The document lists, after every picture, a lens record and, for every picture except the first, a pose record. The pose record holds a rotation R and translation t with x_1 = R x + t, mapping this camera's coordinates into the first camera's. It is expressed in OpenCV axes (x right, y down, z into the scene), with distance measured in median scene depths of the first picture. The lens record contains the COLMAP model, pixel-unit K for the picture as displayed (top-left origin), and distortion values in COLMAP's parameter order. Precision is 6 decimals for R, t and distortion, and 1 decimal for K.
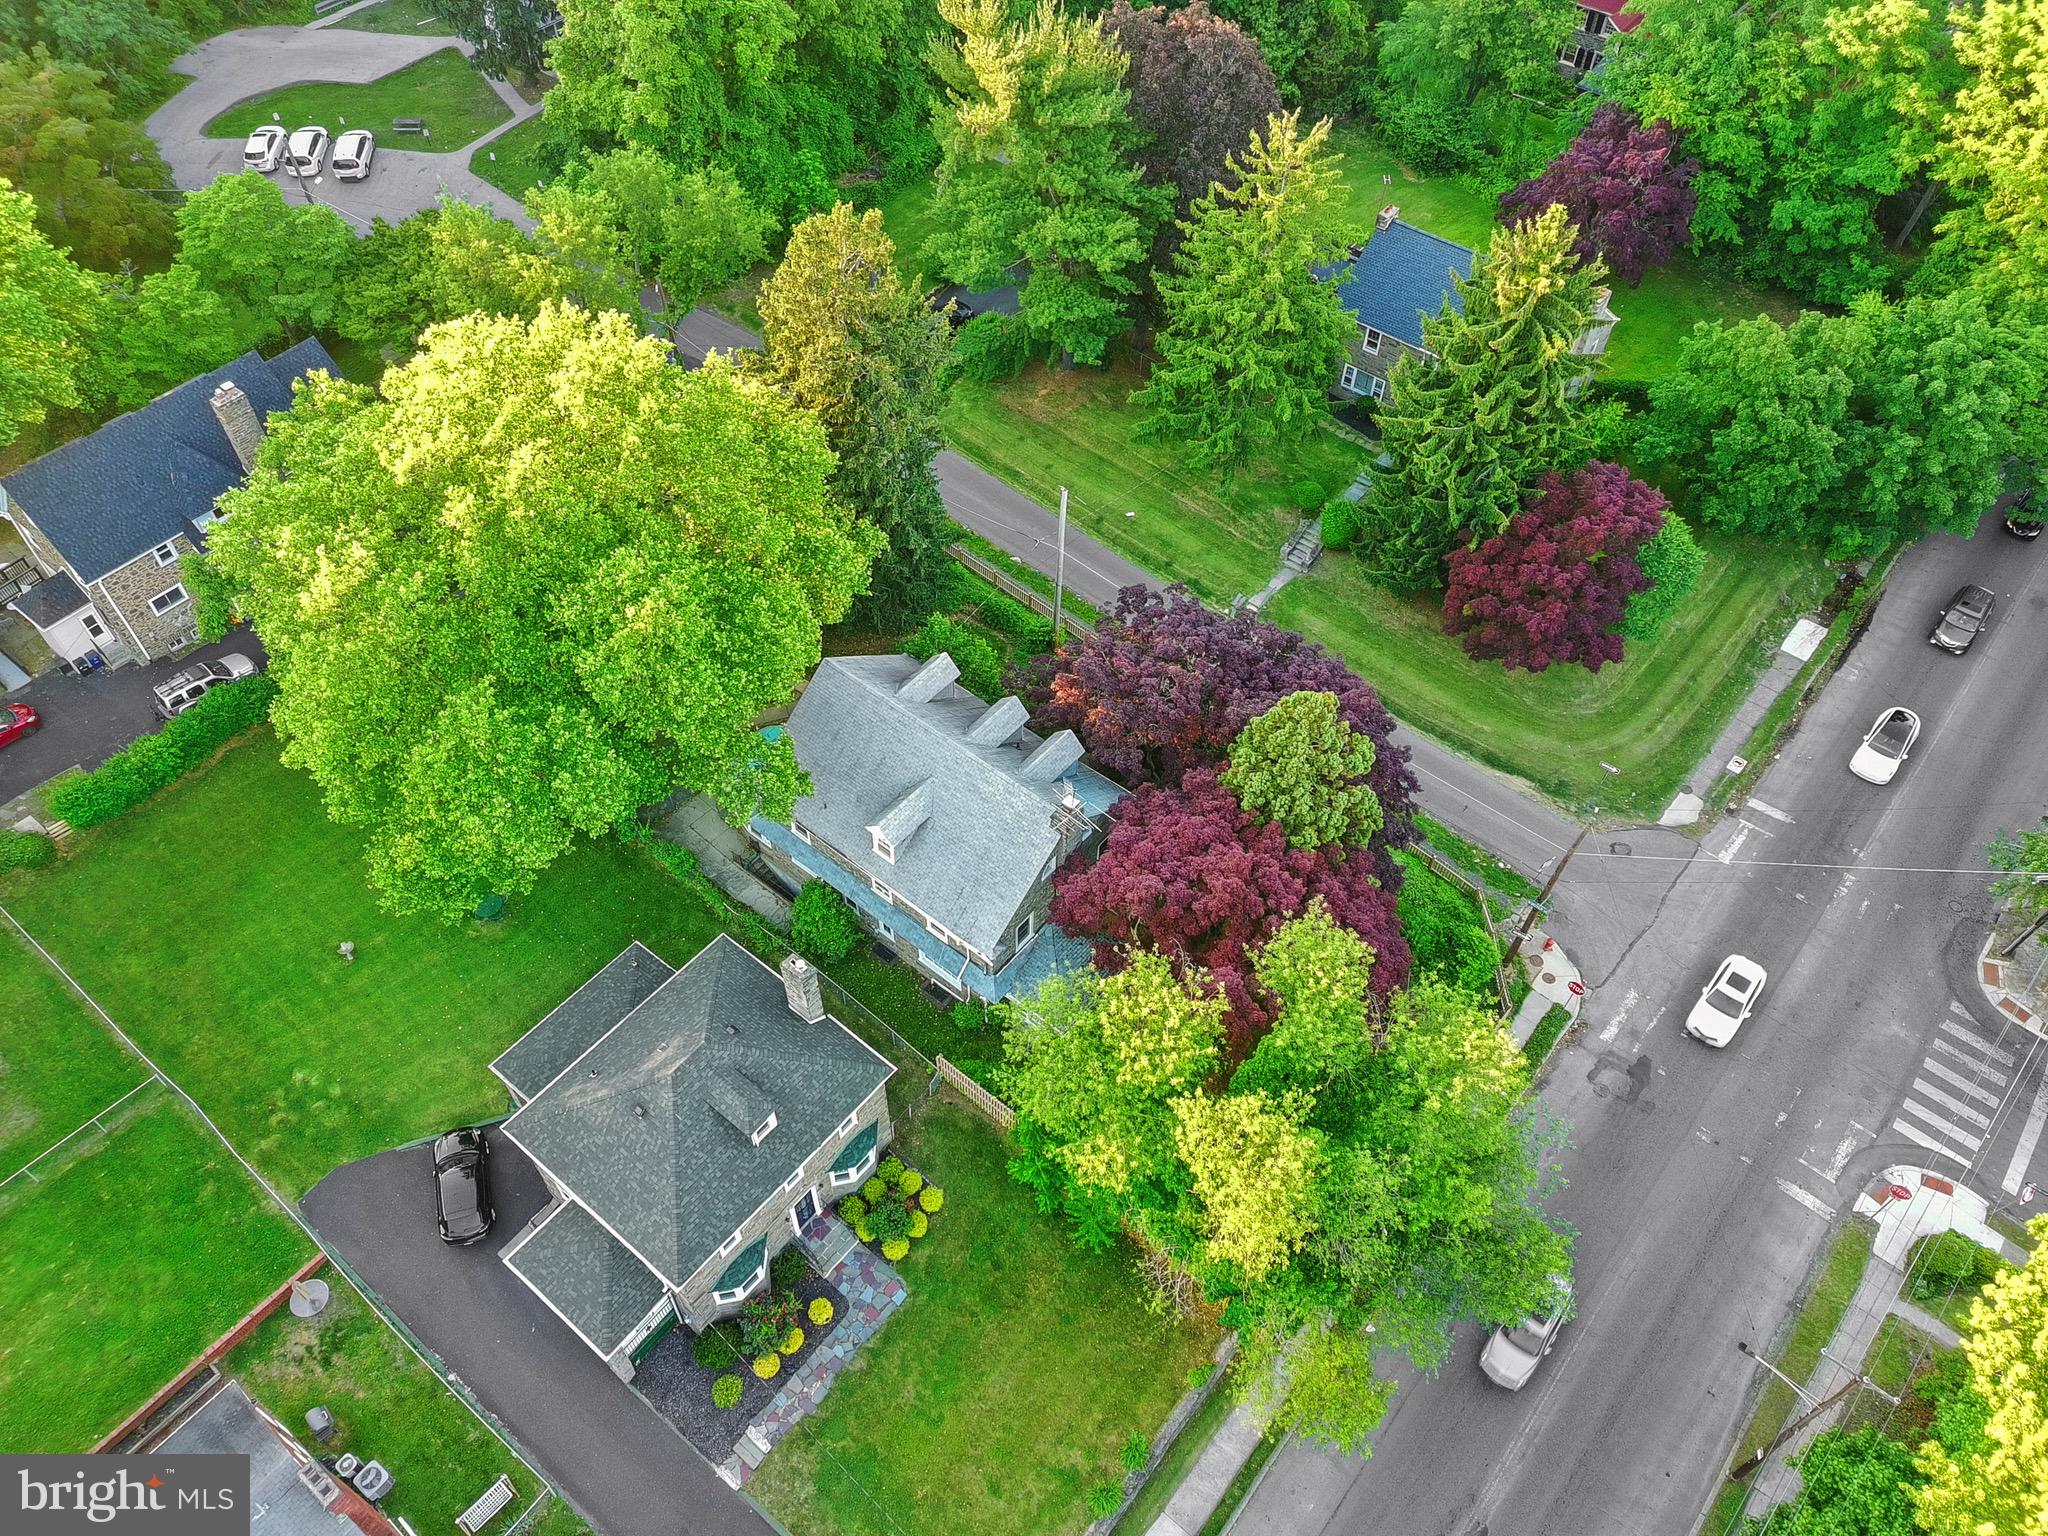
lens RADIAL K [[1498.8, 0, 1021.9], [0, 1498.8, 773.3], [0, 0, 1]] dist [0.065417, -0.050287]
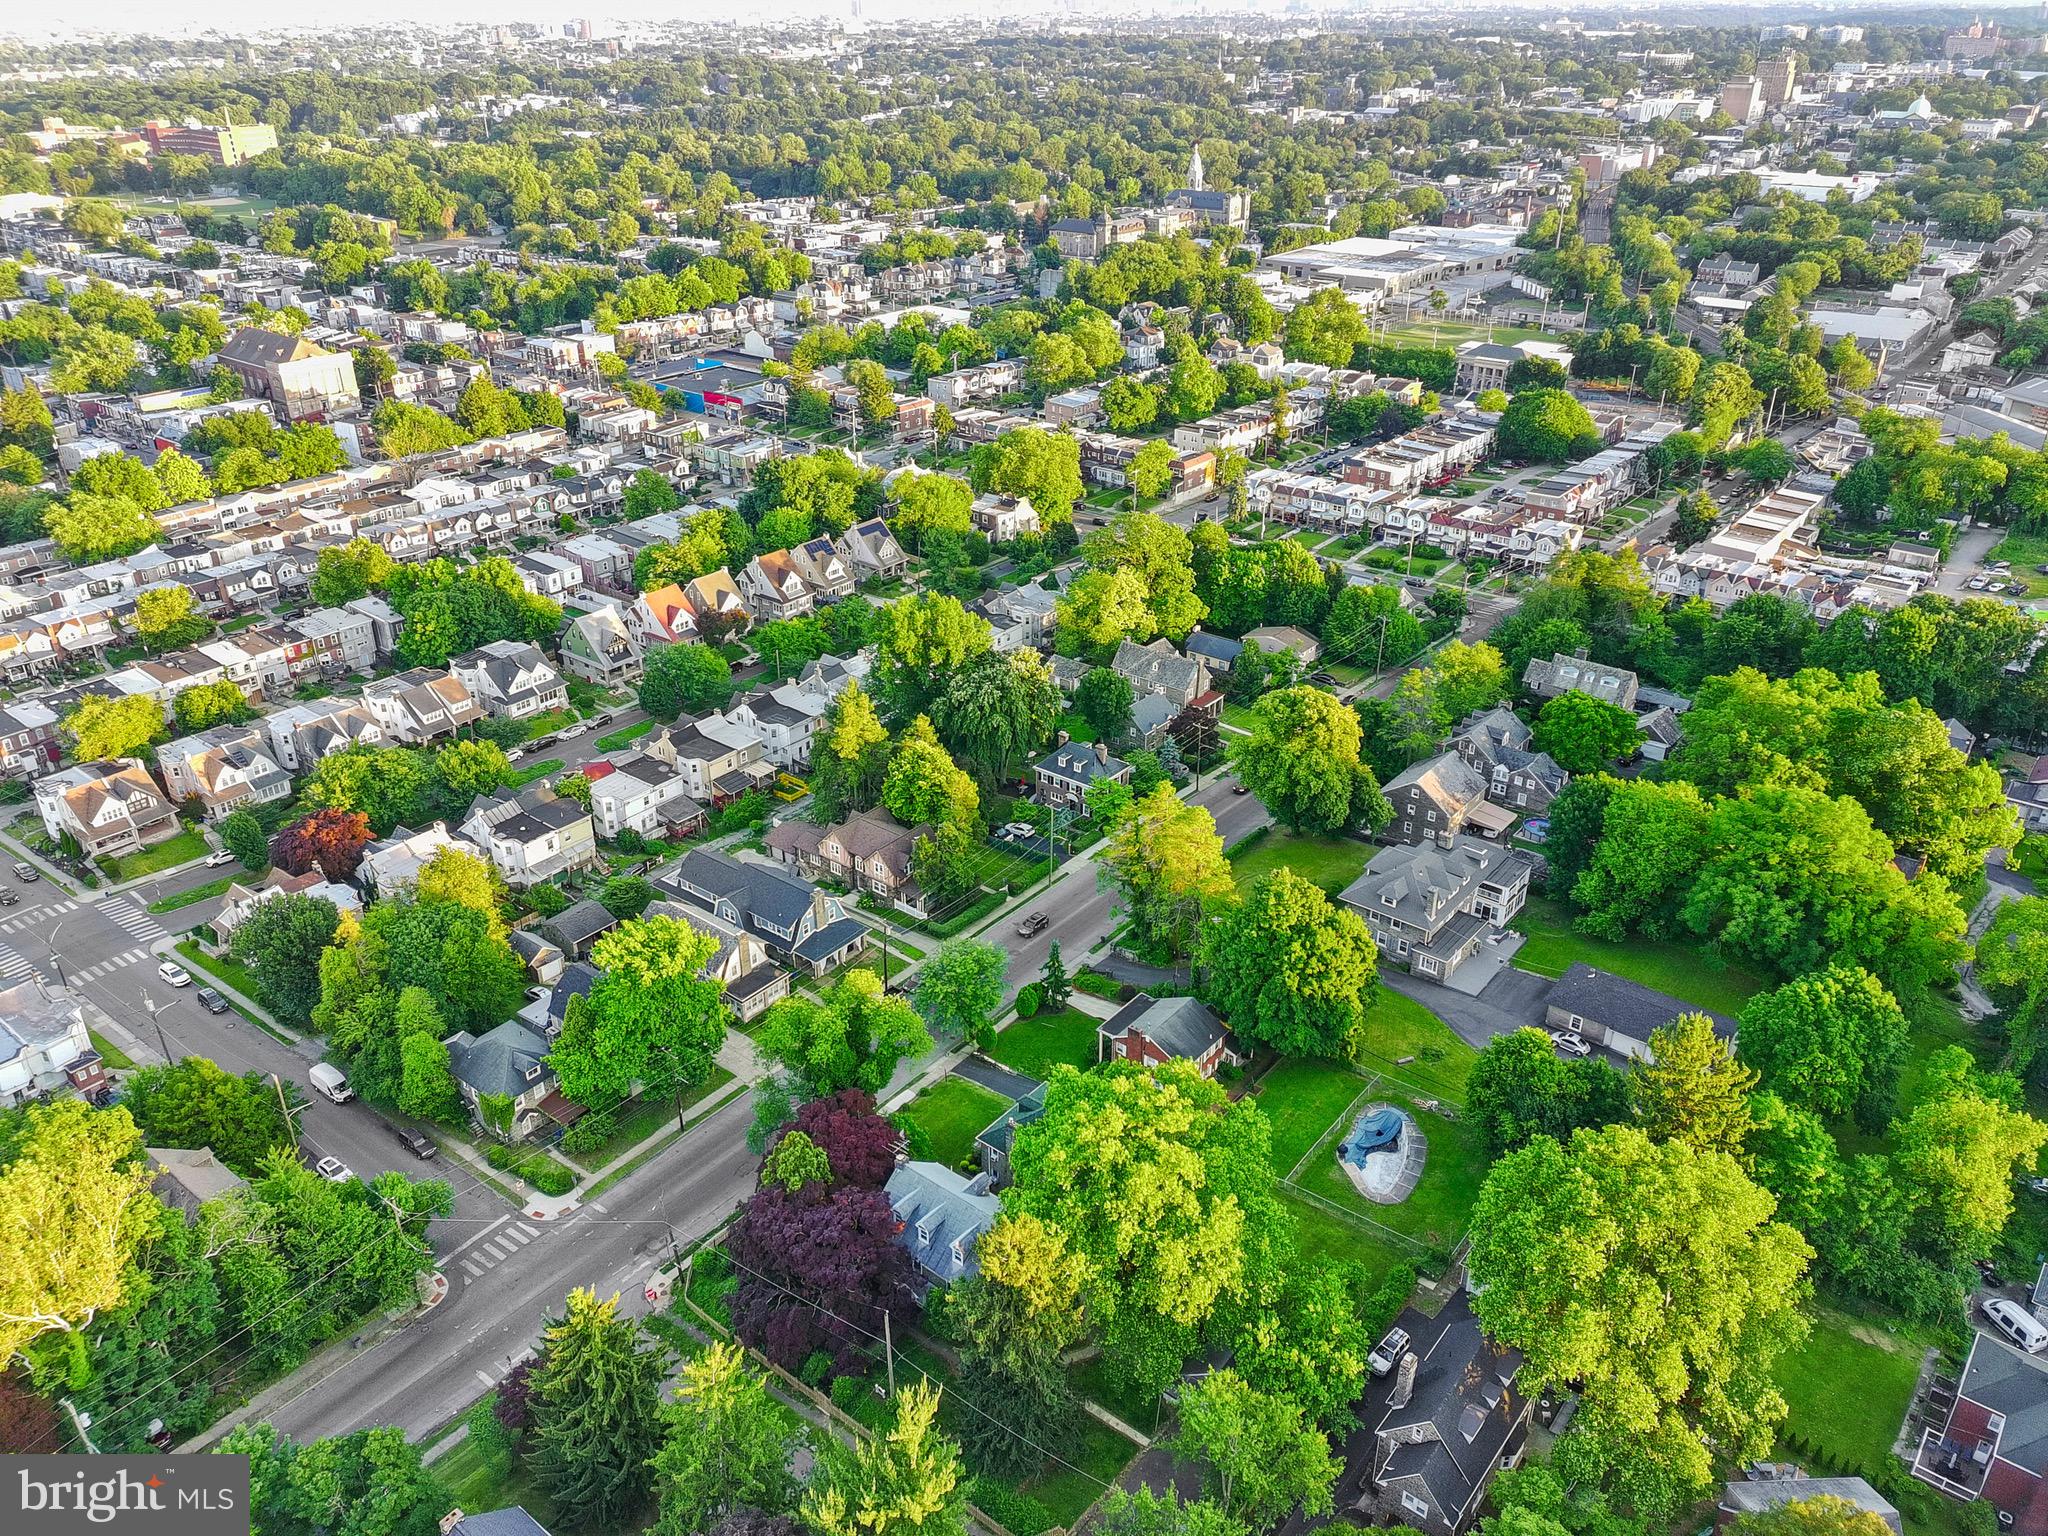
lens RADIAL K [[1498.8, 0, 1021.9], [0, 1498.8, 773.3], [0, 0, 1]] dist [0.065417, -0.050287]
pose [[-0.999774, 0.004398, -0.020813, -0.098036], [-0.019468, 0.205215, 0.978523, -2.151604], [0.008574, 0.978707, -0.205083, 0.814874]]
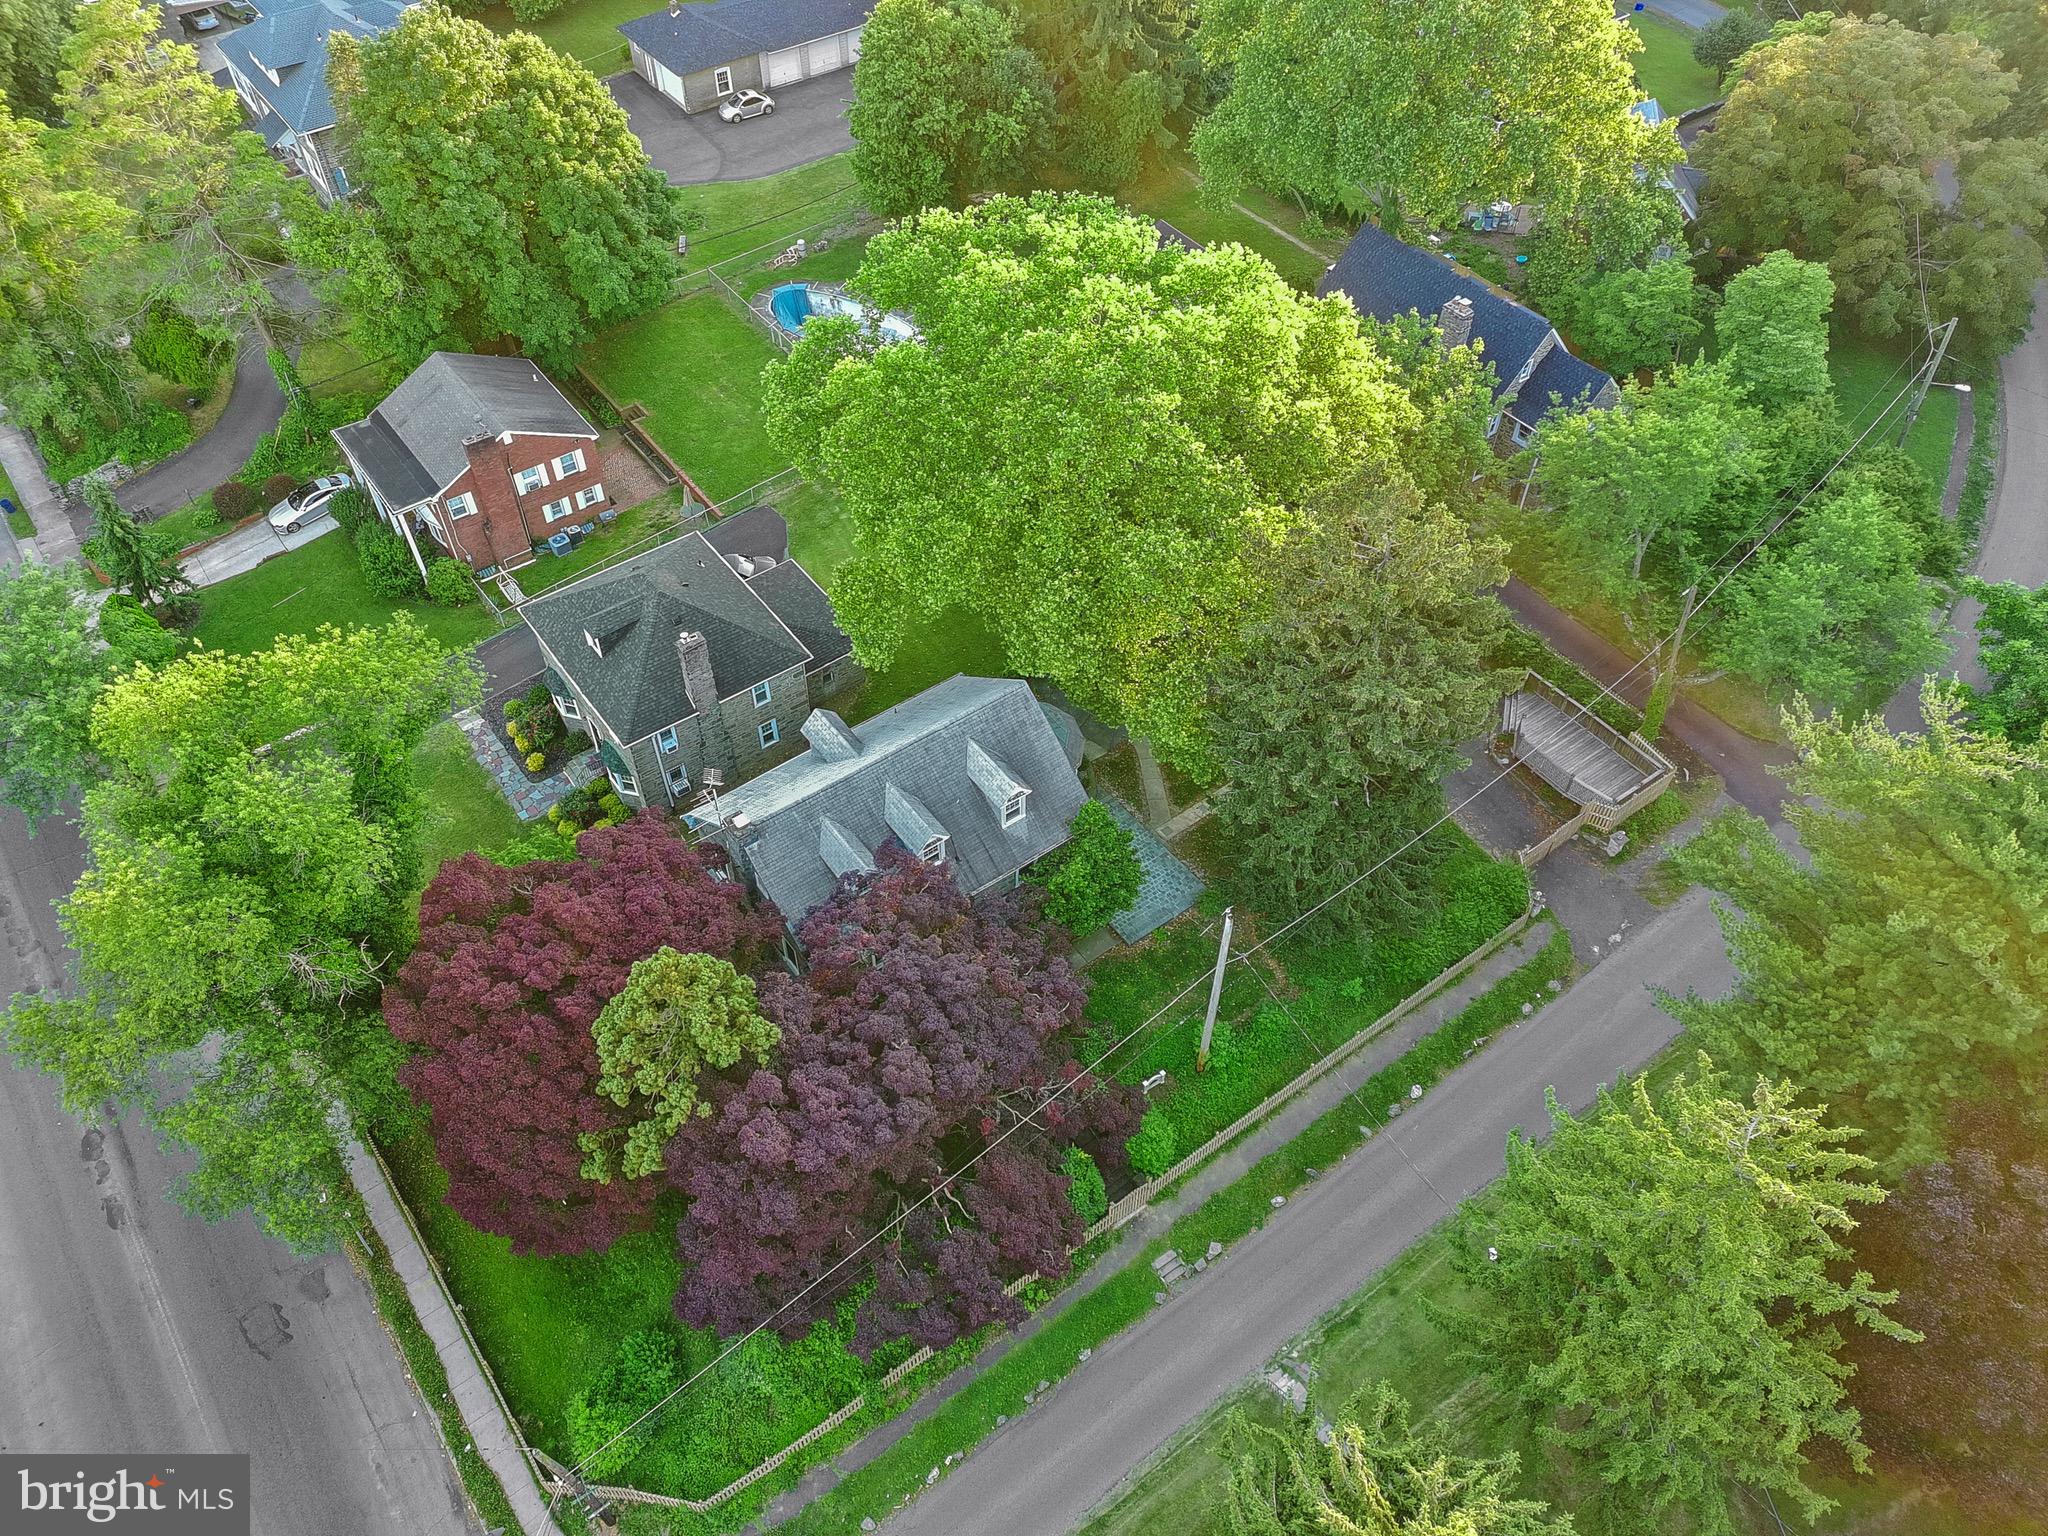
lens RADIAL K [[1498.8, 0, 1021.9], [0, 1498.8, 773.3], [0, 0, 1]] dist [0.065417, -0.050287]
pose [[-0.238669, 0.727887, -0.642820, 0.525157], [-0.755877, 0.276329, 0.593542, -0.623709], [0.609661, 0.627554, 0.484242, 0.570845]]
